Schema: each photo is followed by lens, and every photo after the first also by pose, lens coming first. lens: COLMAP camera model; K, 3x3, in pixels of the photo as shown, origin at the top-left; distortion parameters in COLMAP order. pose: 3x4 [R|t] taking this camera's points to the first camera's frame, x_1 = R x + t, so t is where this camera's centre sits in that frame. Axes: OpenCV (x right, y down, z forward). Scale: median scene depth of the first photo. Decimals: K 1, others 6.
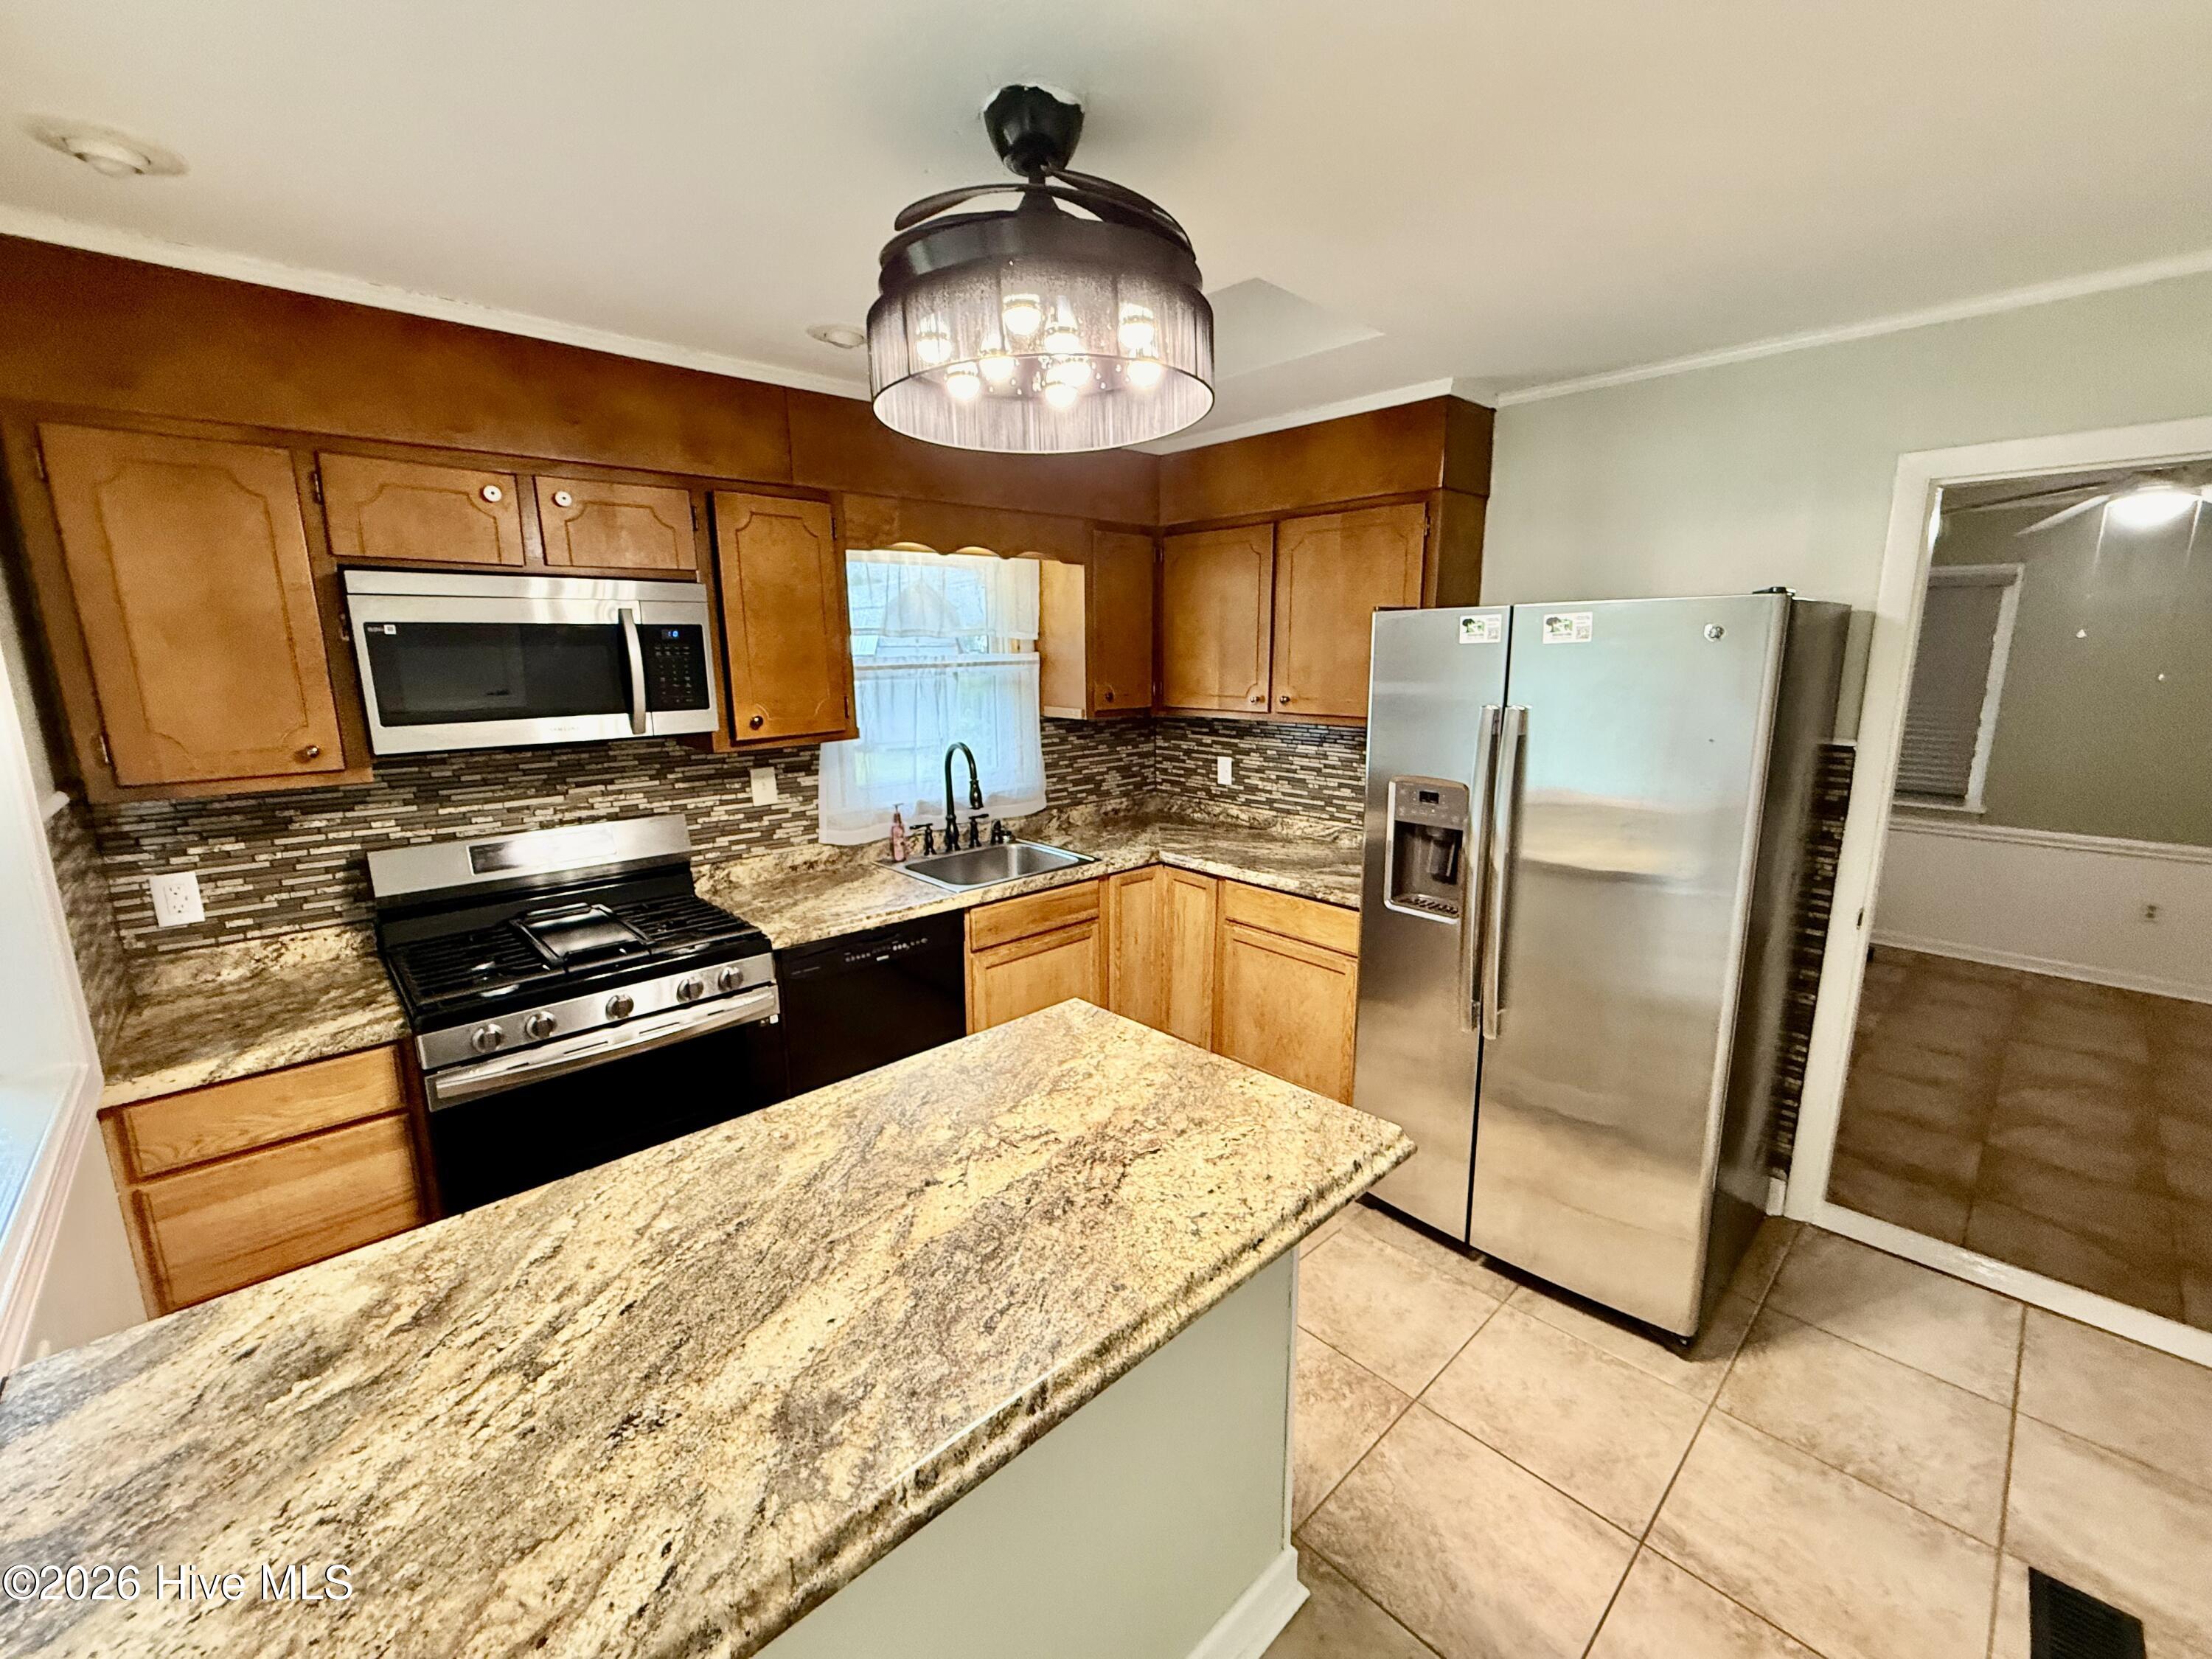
lens RADIAL K [[908.5, 0, 1111.5], [0, 908.5, 838.4], [0, 0, 1]] dist [-0.002307, 0.000891]
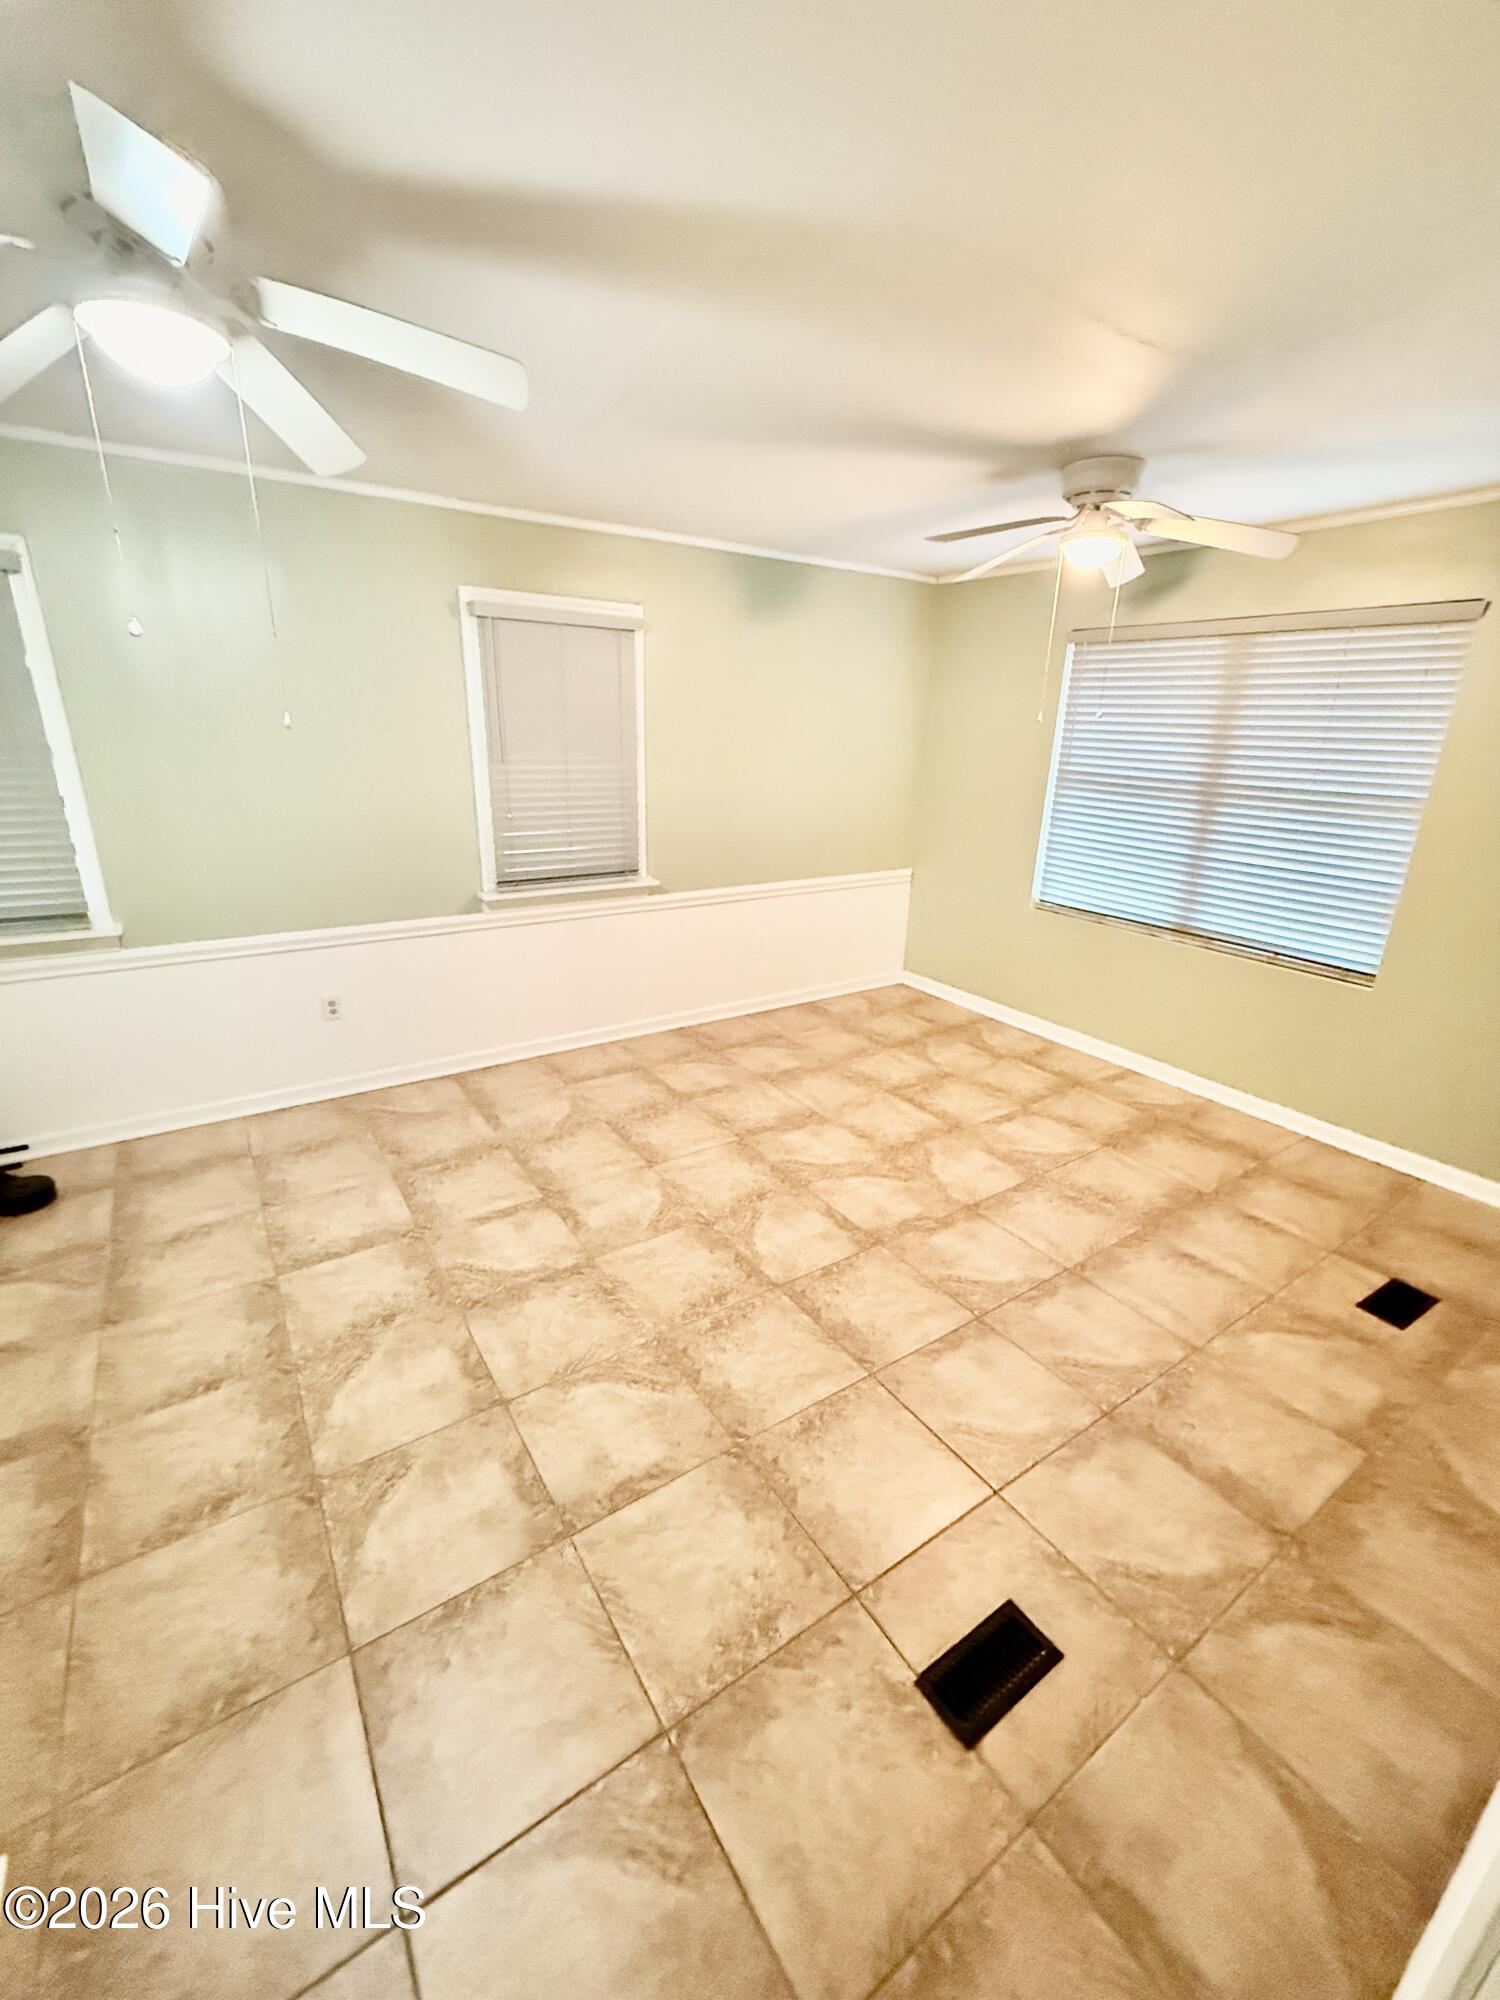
lens RADIAL K [[821.4, 0, 748.3], [0, 821.4, 995.7], [0, 0, 1]] dist [-0.002307, 0.000891]
pose [[0.160305, -0.297229, 0.941253, 0.444453], [0.170874, 0.947544, 0.270114, -0.069975], [-0.972165, 0.117535, 0.202685, 0.424540]]
